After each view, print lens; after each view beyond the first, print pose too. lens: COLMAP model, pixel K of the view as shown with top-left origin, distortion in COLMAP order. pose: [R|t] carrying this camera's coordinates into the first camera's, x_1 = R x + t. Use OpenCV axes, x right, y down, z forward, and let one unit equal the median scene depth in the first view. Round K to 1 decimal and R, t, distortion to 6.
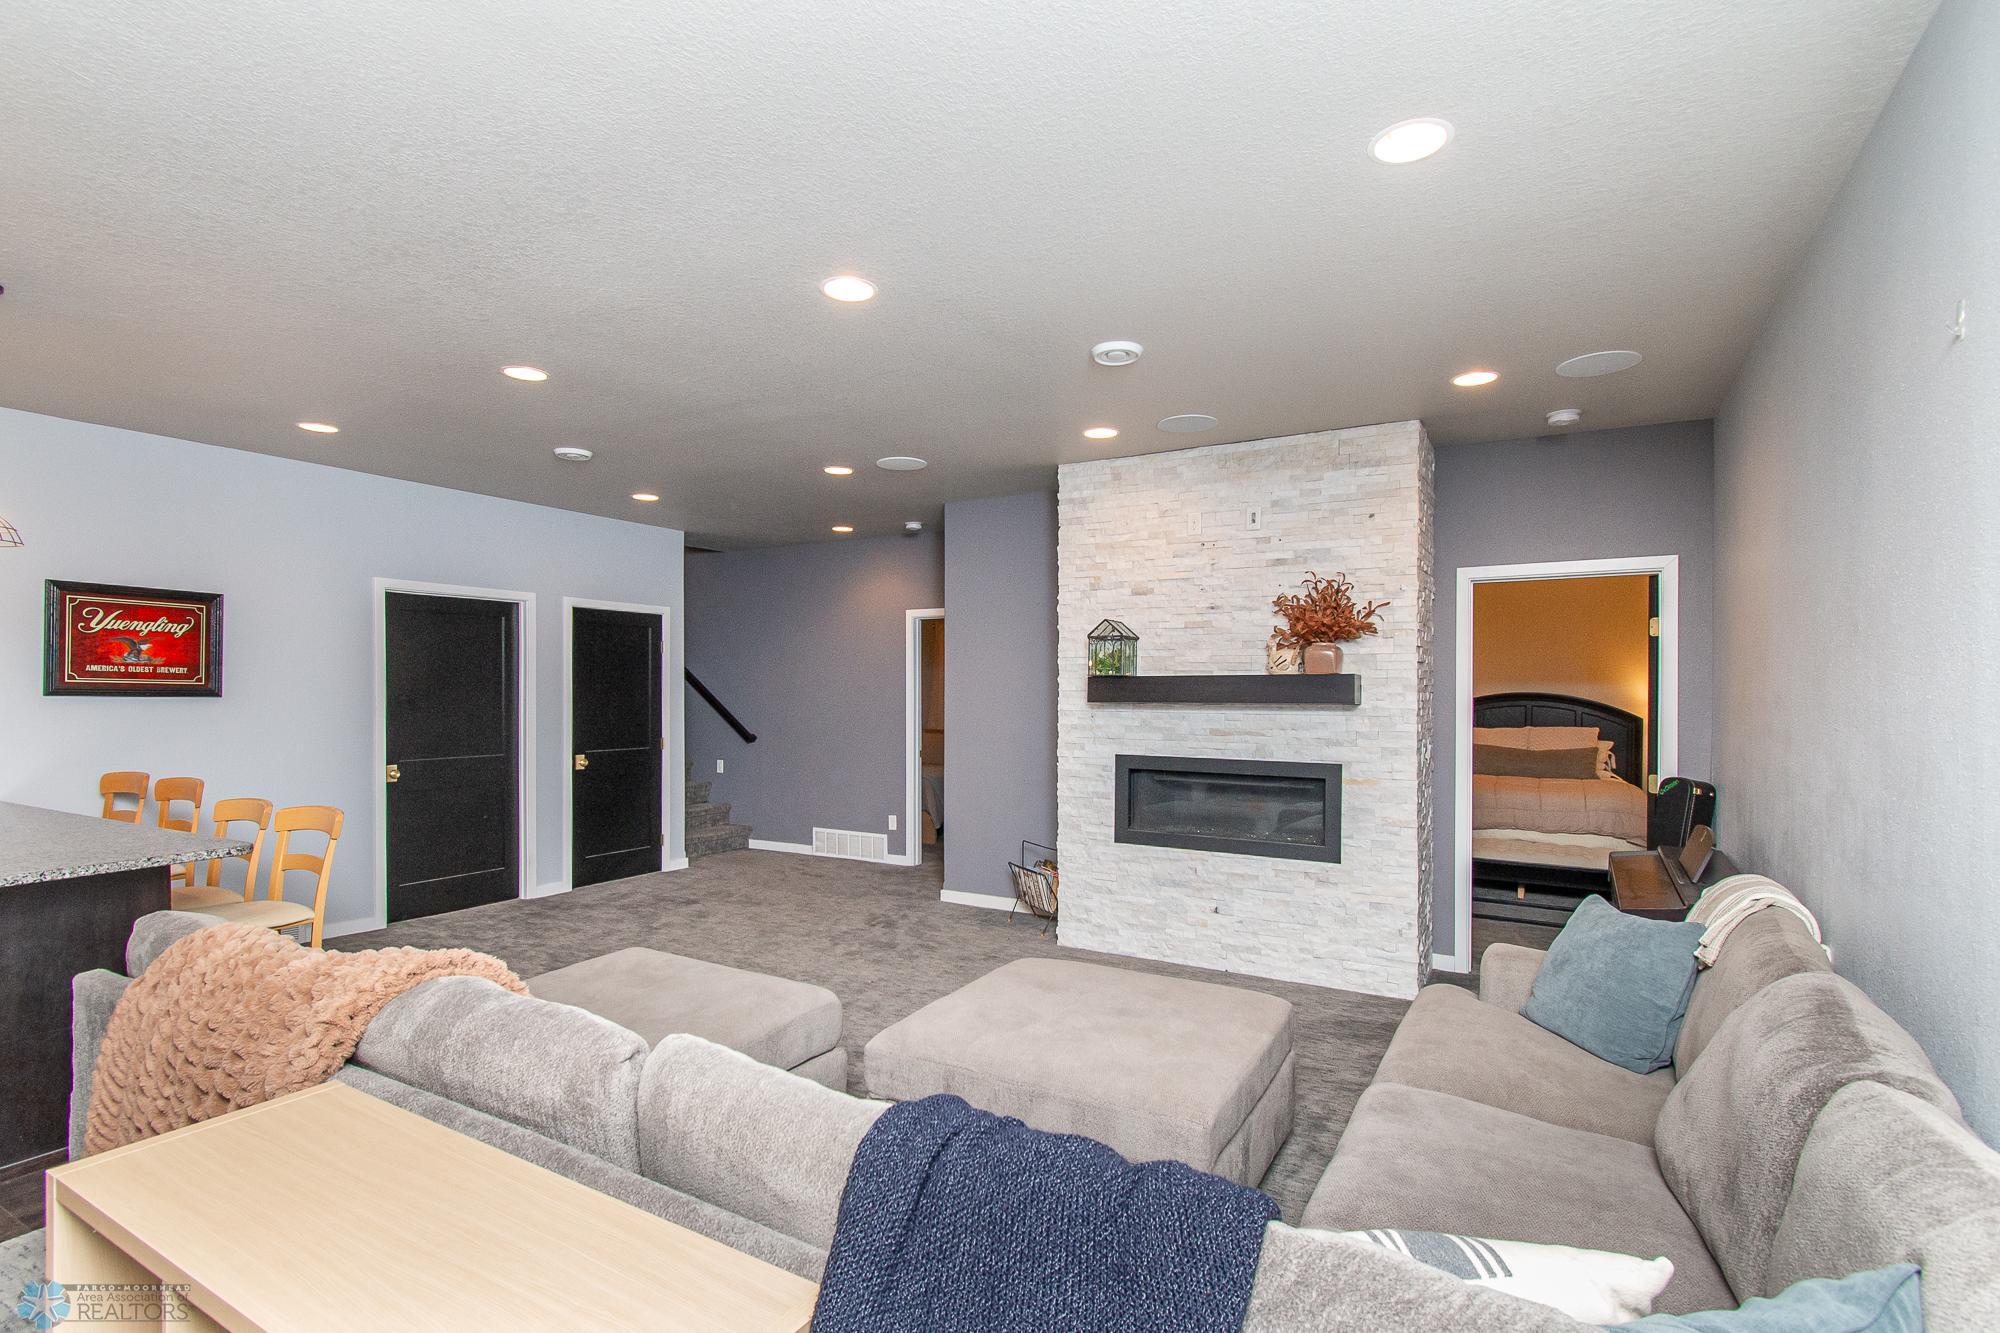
lens RADIAL K [[959.9, 0, 1001.9], [0, 959.9, 707.6], [0, 0, 1]] dist [-0.001998, -0.000157]
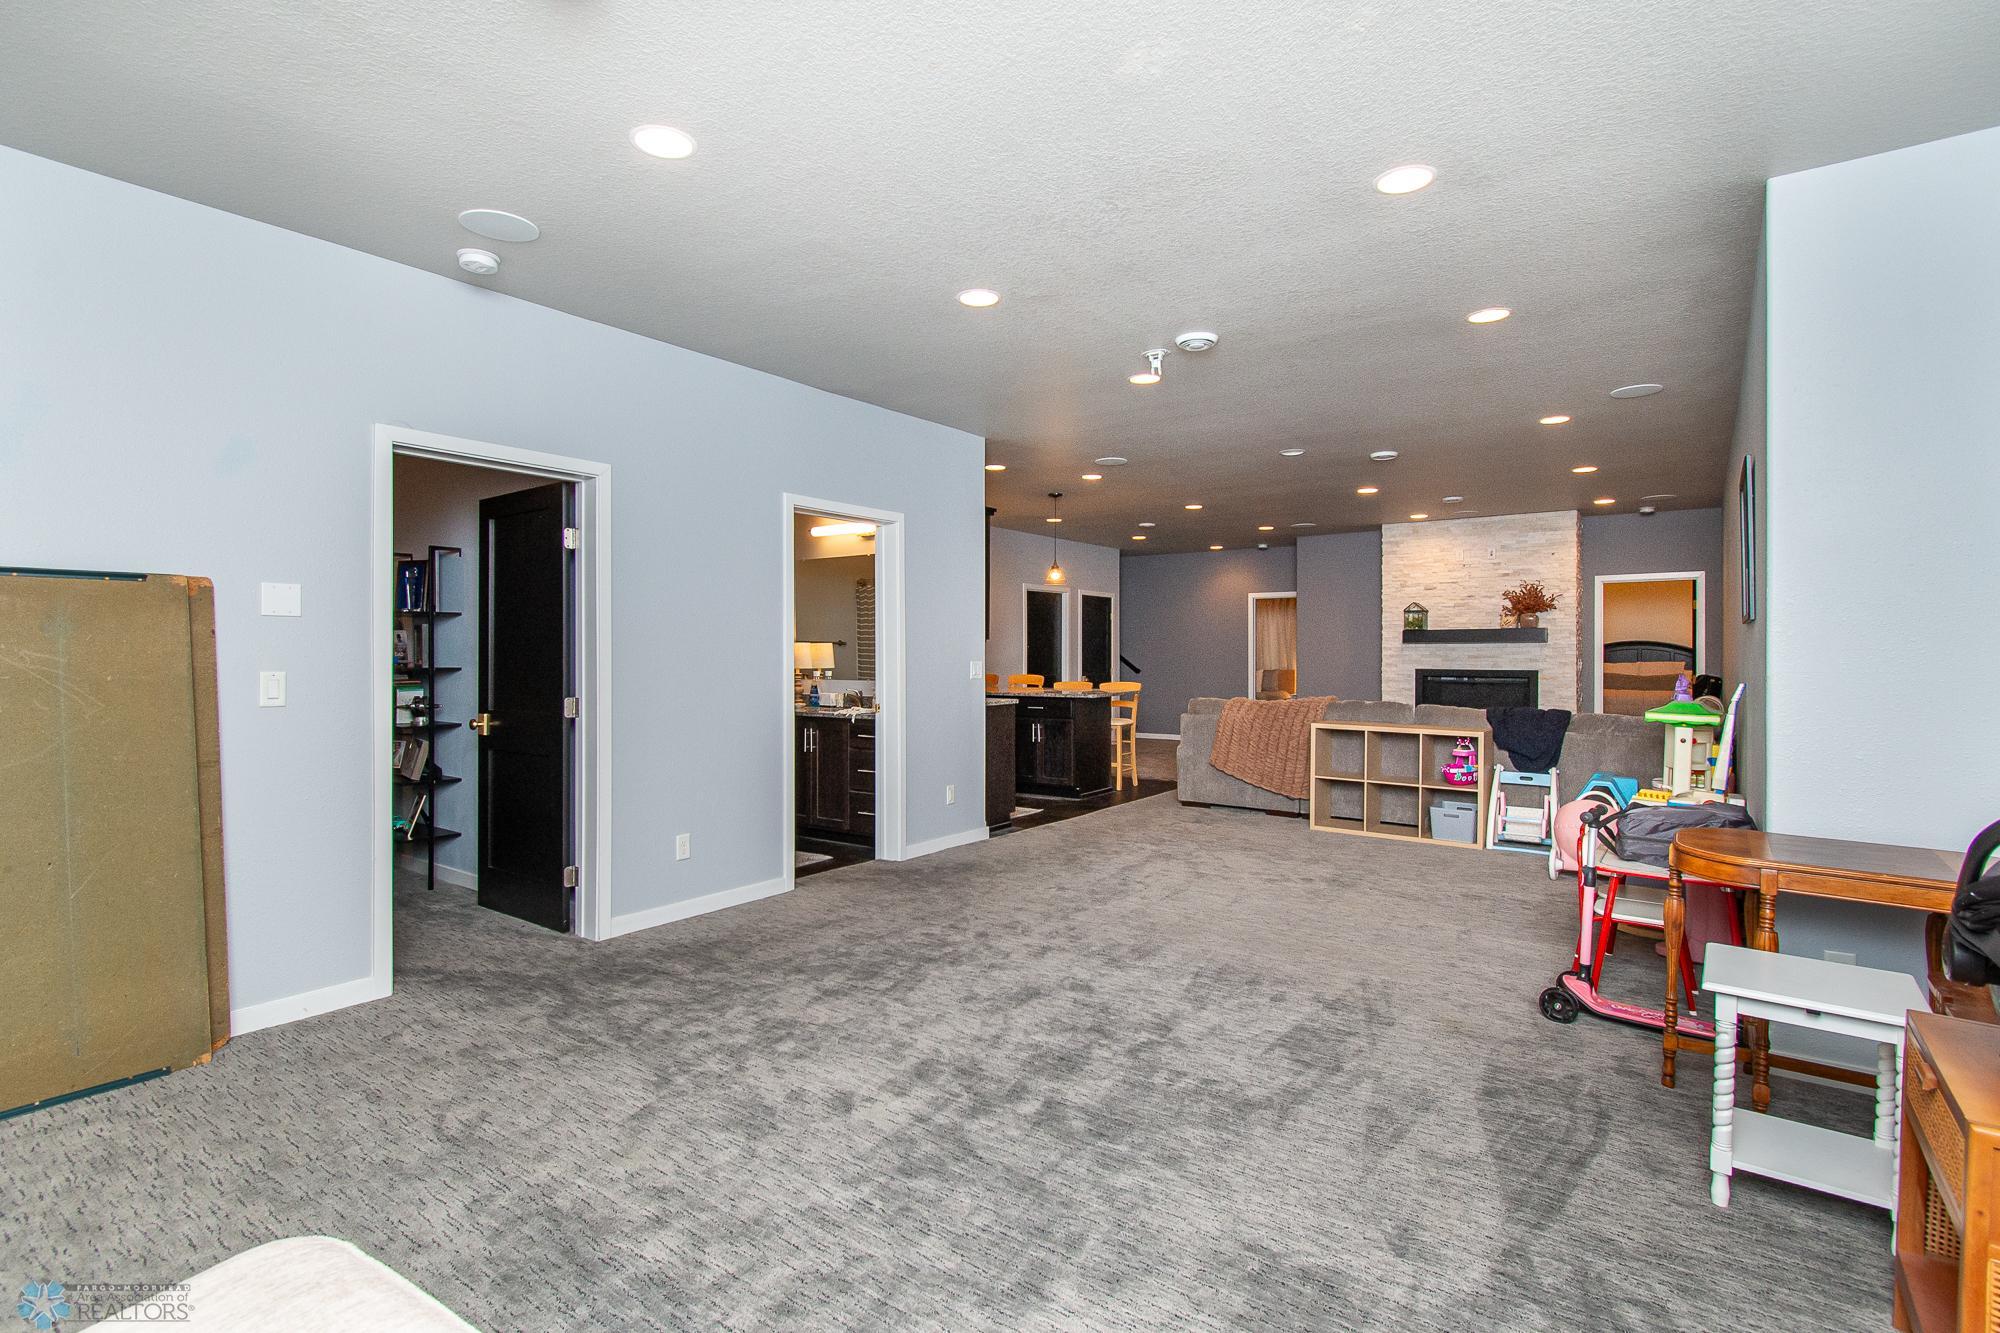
lens RADIAL K [[964.7, 0, 1000.0], [0, 964.7, 666.5], [0, 0, 1]] dist [0.001474, -0.000166]
pose [[0.995230, -0.001551, -0.097548, -0.597543], [0.001150, 0.999991, -0.004160, 0.055467], [0.097553, 0.004028, 0.995222, -1.190879]]
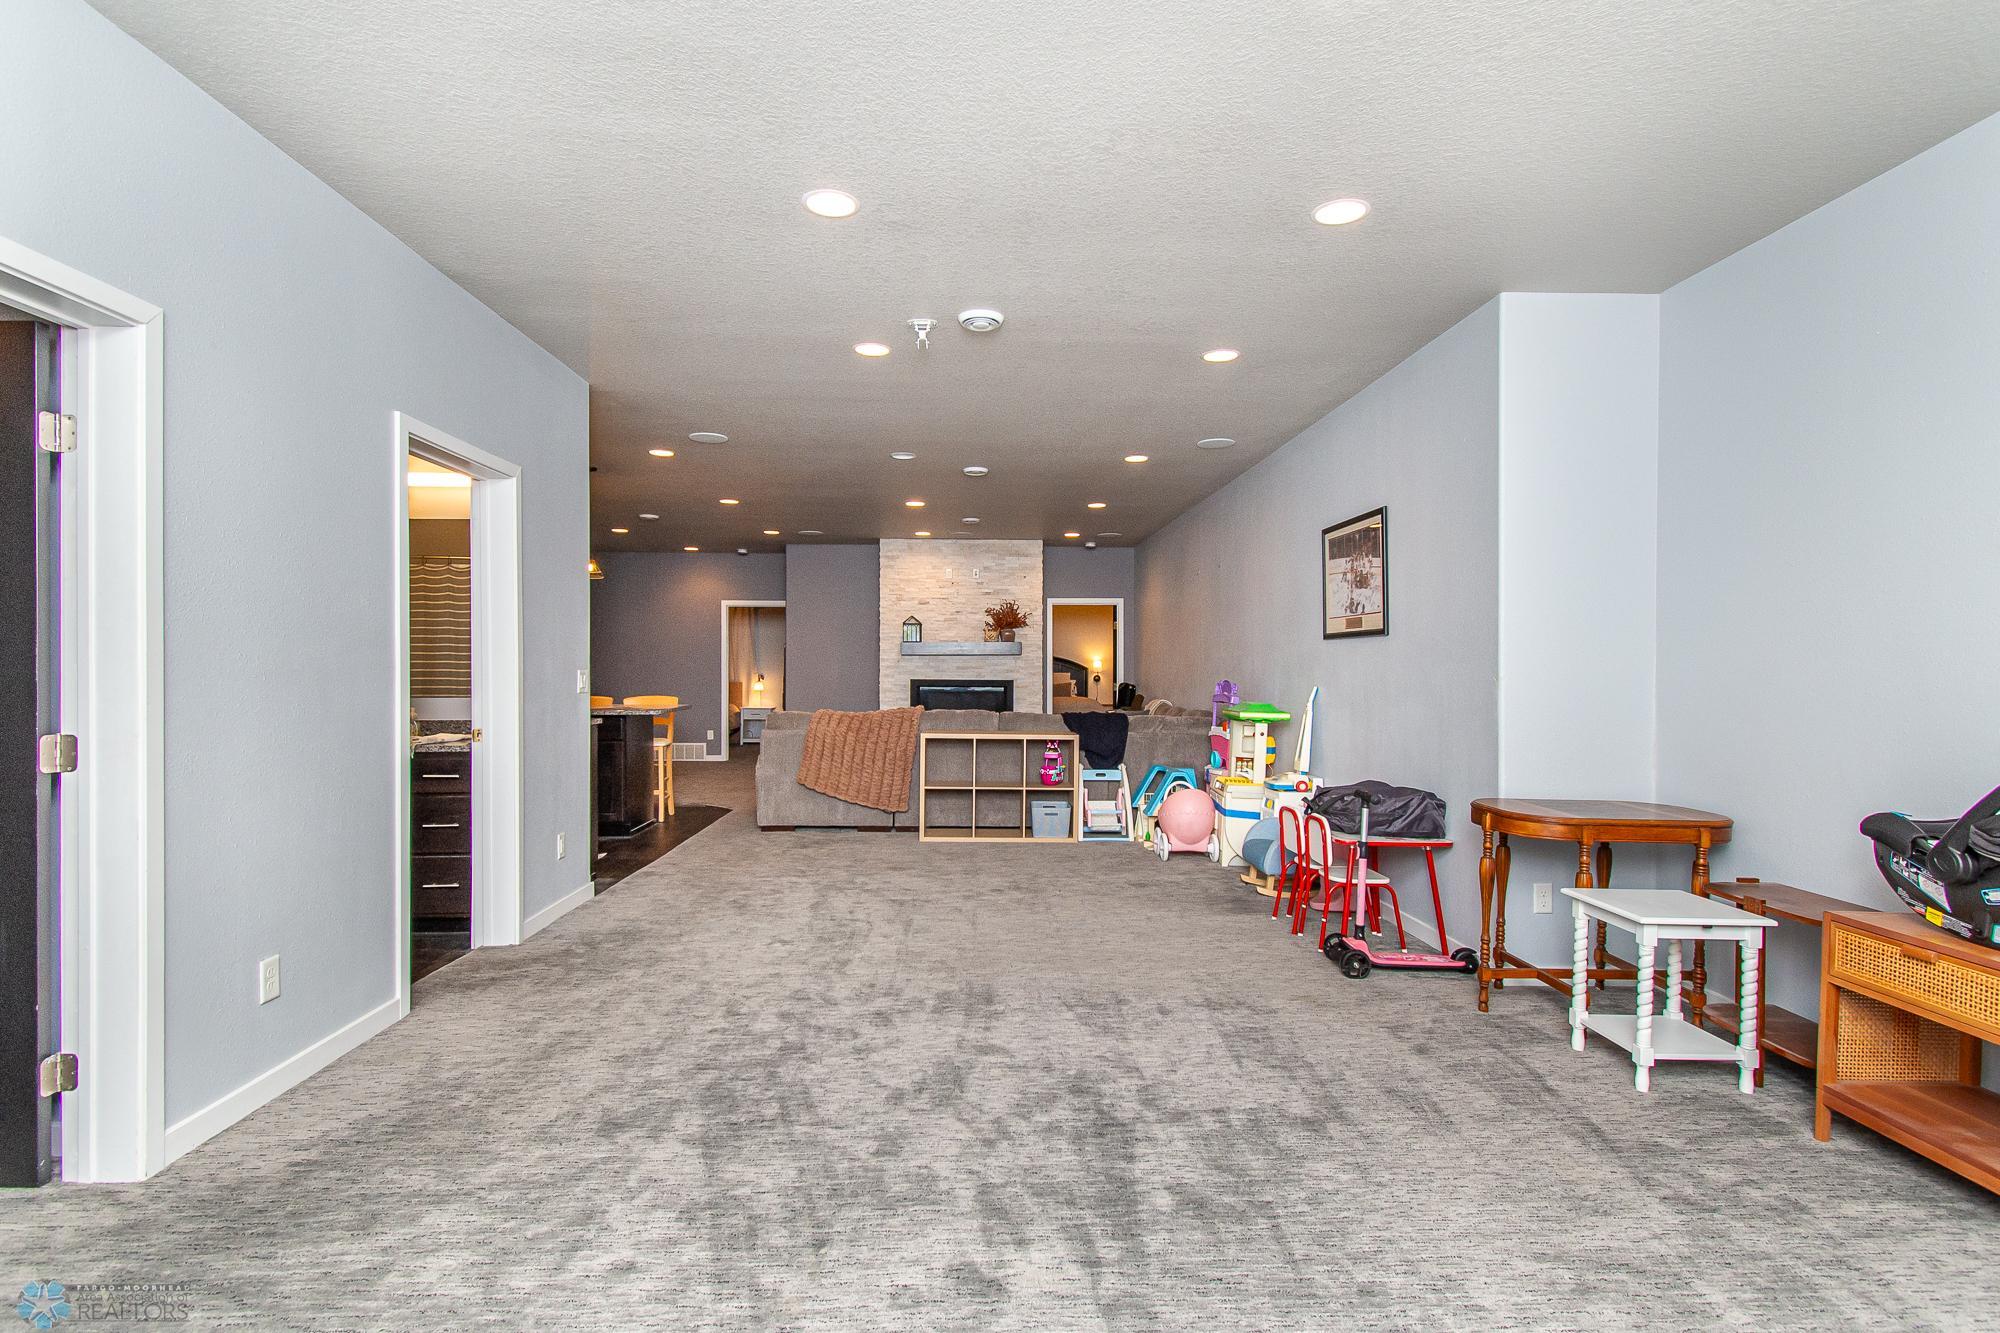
lens RADIAL K [[978.5, 0, 992.0], [0, 978.5, 685.6], [0, 0, 1]] dist [0.001766, 0.000112]
pose [[0.842718, -0.010734, 0.538248, -0.961811], [0.009502, 0.999942, 0.005065, 0.057565], [-0.538272, 0.000846, 0.842771, -0.981466]]
